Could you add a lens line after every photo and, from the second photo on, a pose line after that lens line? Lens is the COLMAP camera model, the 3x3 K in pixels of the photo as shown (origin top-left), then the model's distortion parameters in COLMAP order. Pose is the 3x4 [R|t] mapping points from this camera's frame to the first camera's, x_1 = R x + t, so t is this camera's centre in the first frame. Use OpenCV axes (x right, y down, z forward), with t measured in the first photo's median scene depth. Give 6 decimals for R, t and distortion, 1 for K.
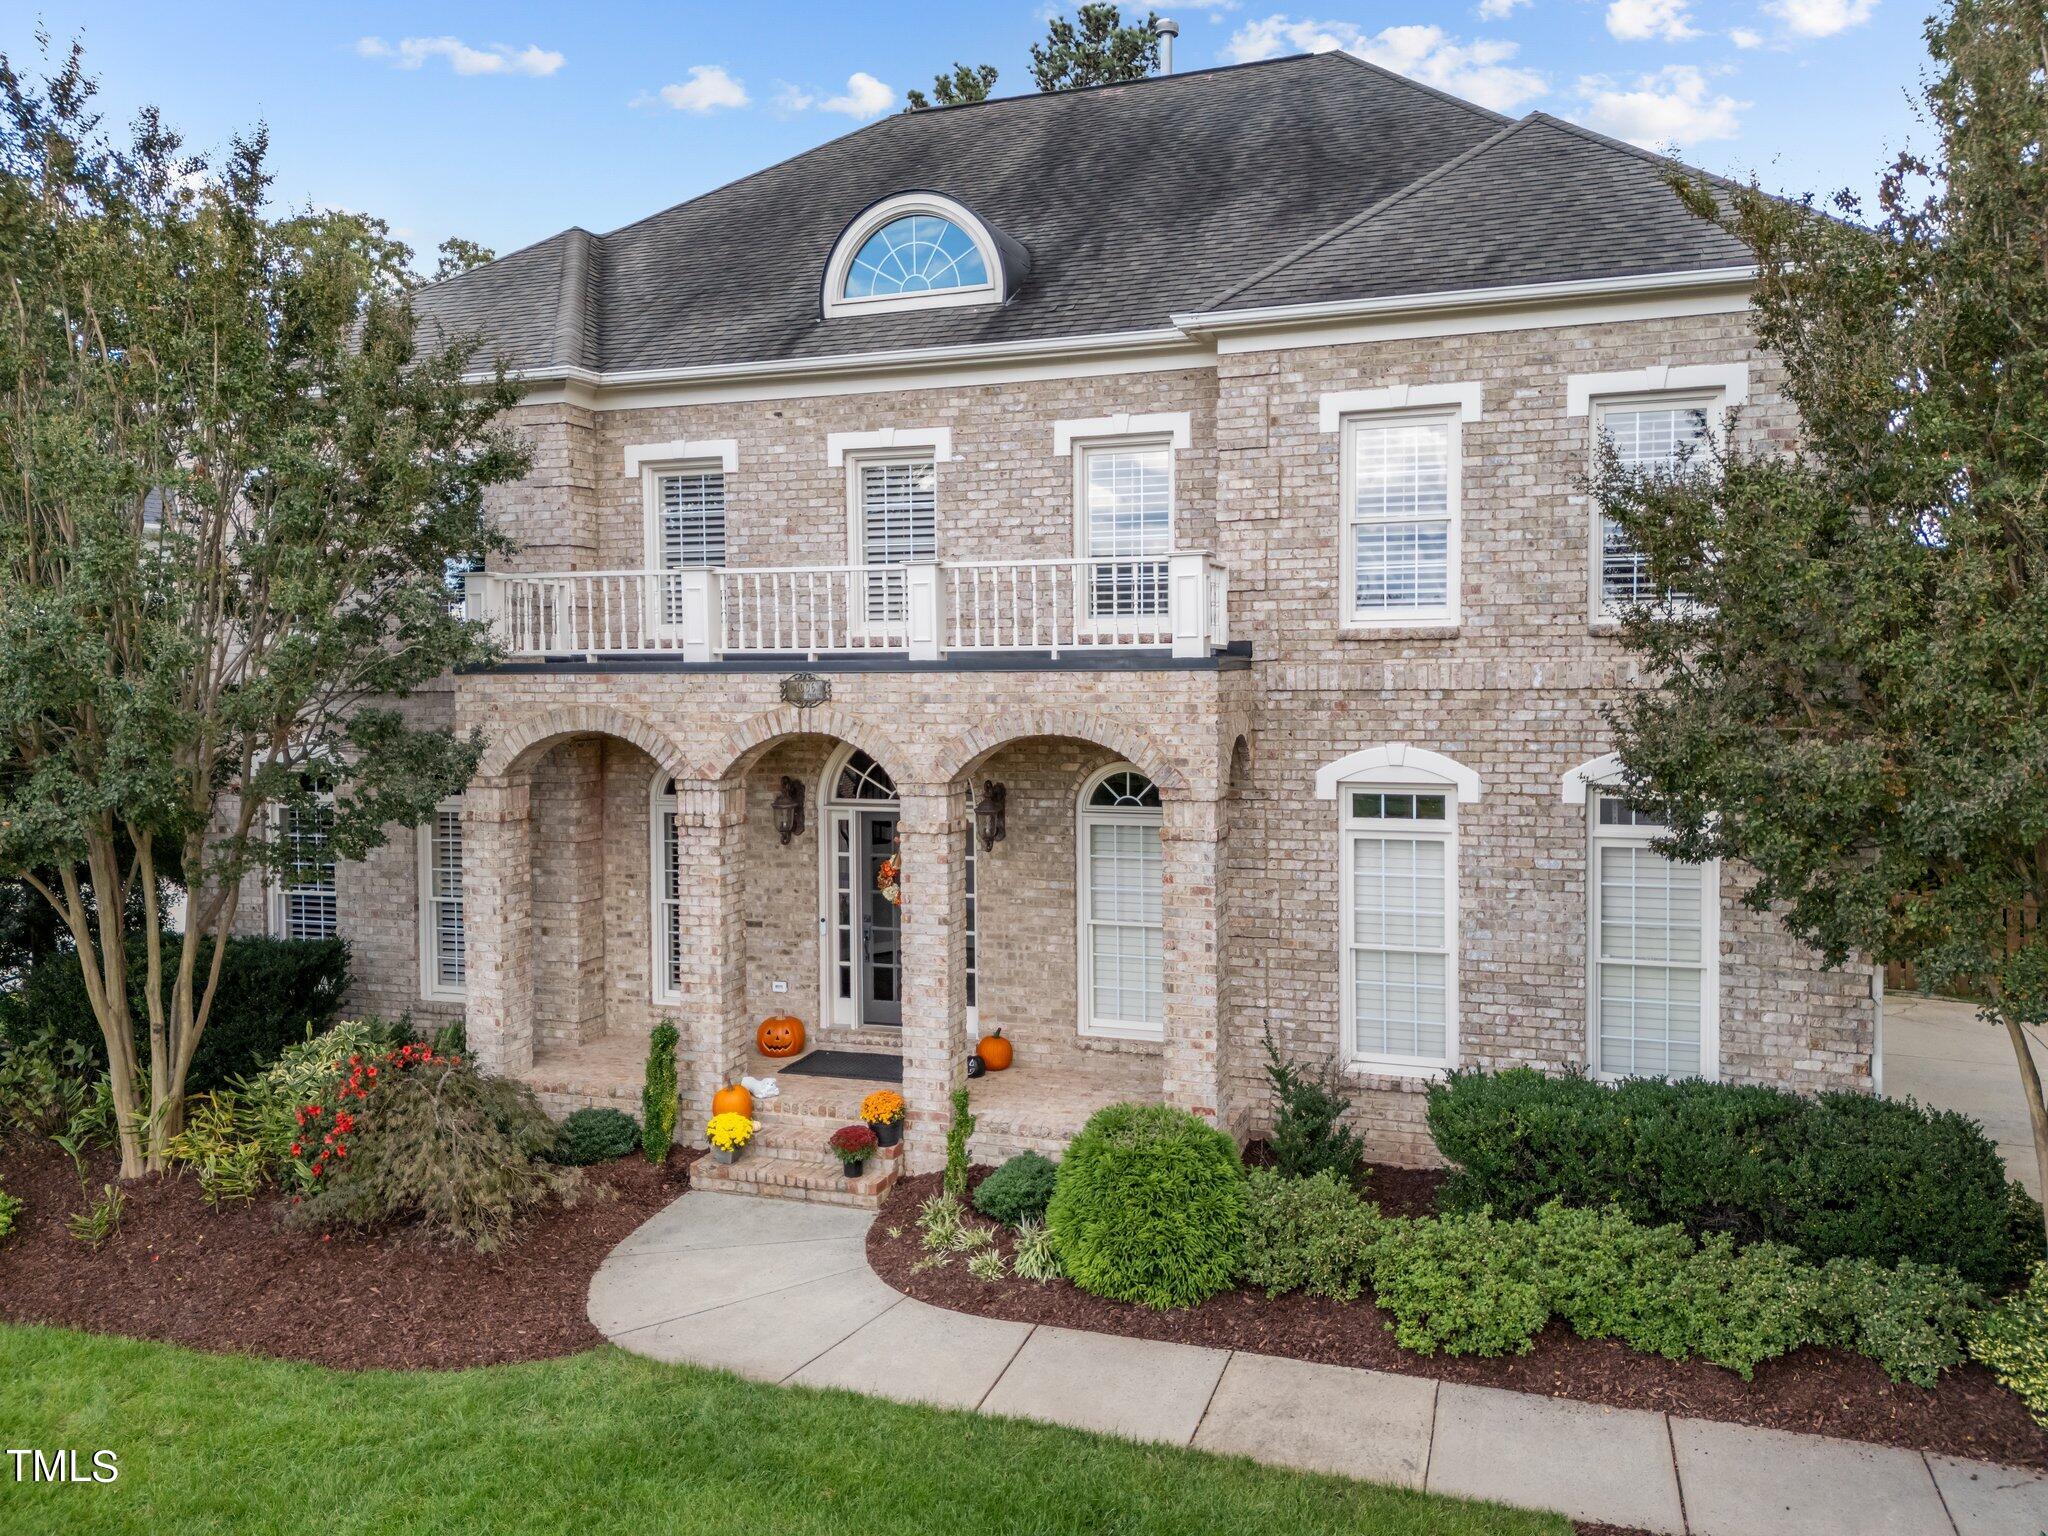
lens RADIAL K [[1524.7, 0, 1025.3], [0, 1524.7, 728.0], [0, 0, 1]] dist [0.066312, -0.077184]
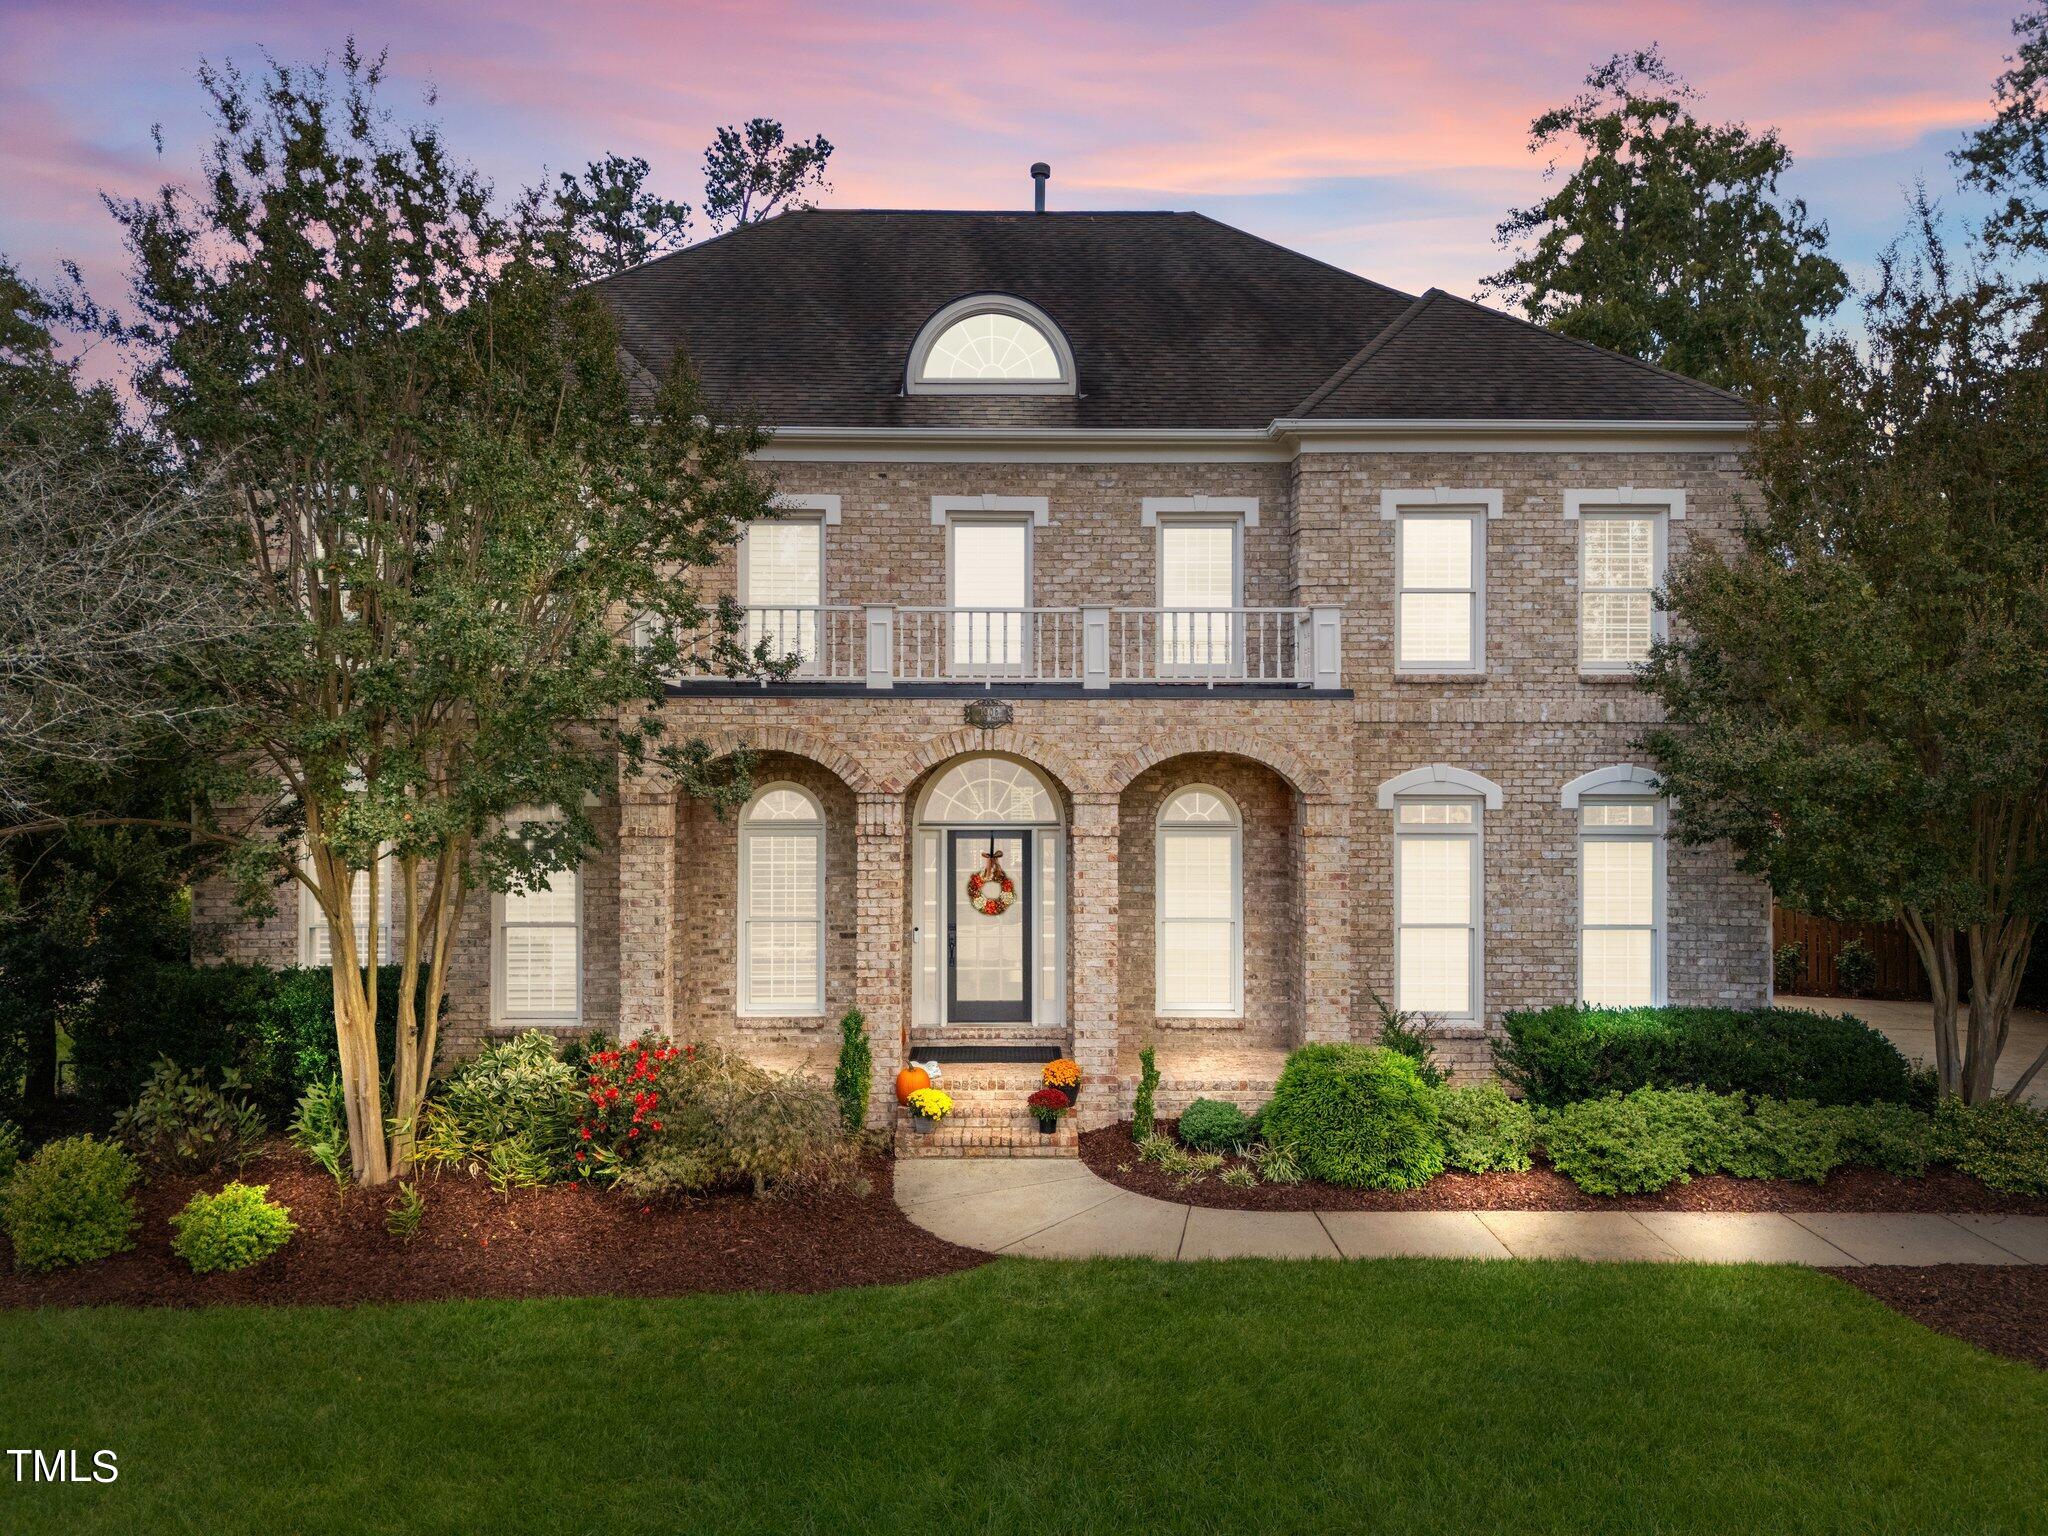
lens RADIAL K [[1524.7, 0, 1016.0], [0, 1524.7, 757.3], [0, 0, 1]] dist [0.066312, -0.077184]
pose [[0.941122, 0.012947, 0.337820, -0.512398], [0.003993, 0.998771, -0.049401, 0.064843], [-0.338045, 0.047841, 0.939913, -0.083577]]
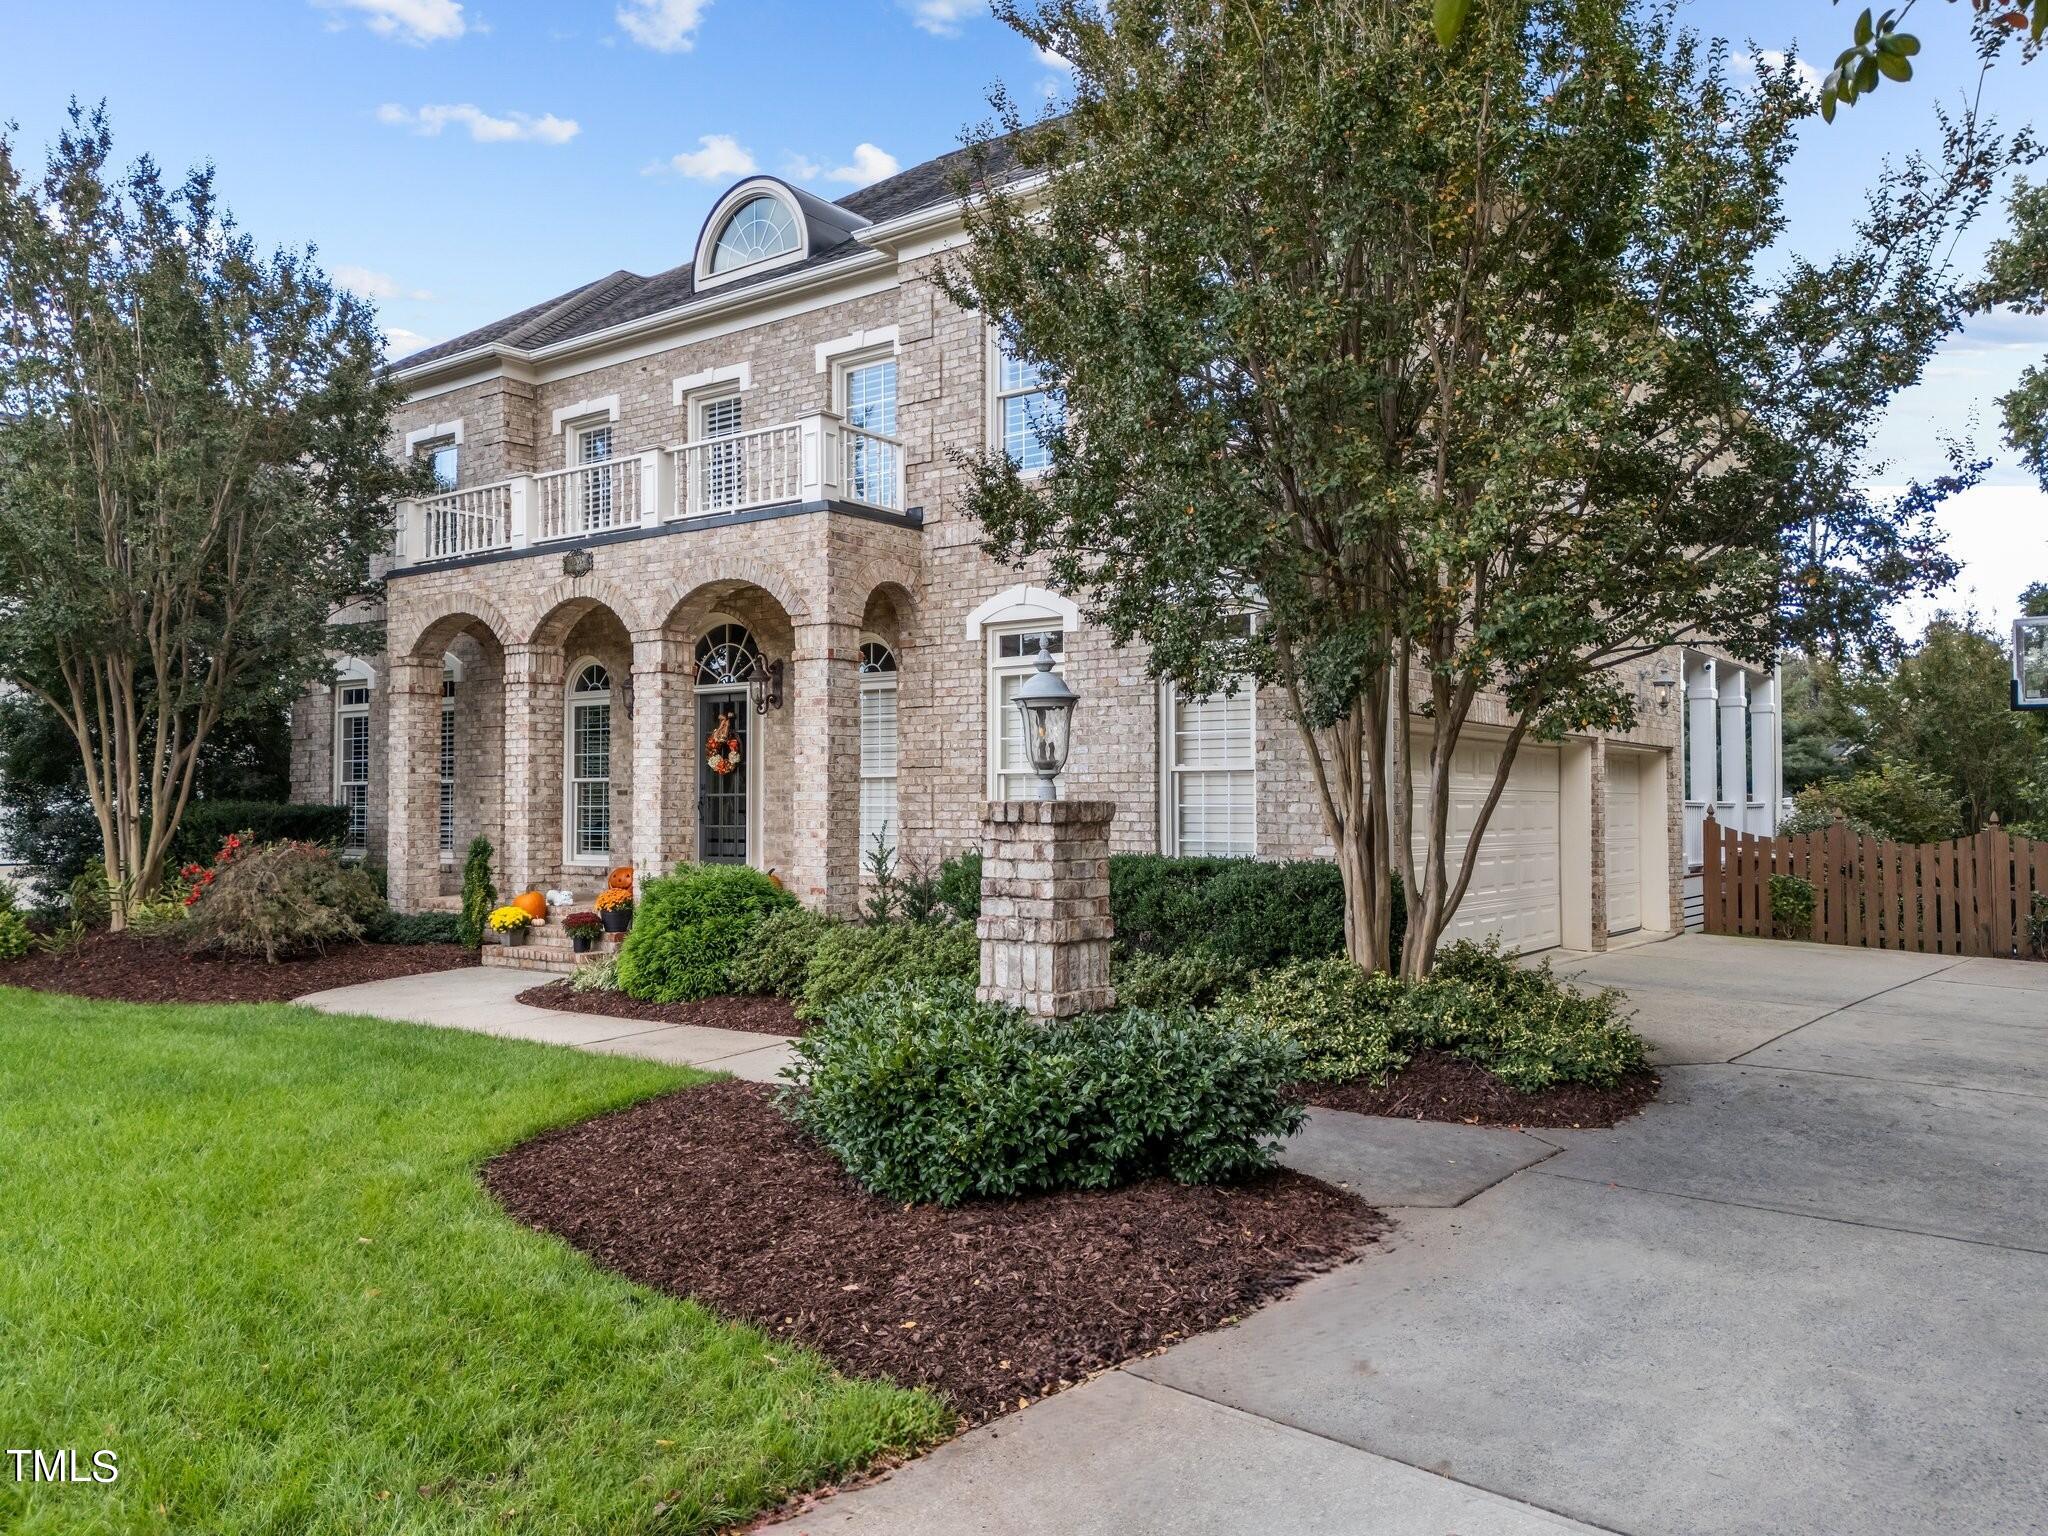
lens RADIAL K [[1524.7, 0, 1034.4], [0, 1524.7, 779.6], [0, 0, 1]] dist [0.066312, -0.077184]
pose [[0.956155, 0.002291, -0.292851, 0.566960], [-0.020071, 0.998131, -0.057722, 0.212435], [0.292172, 0.061069, 0.954414, -0.056775]]
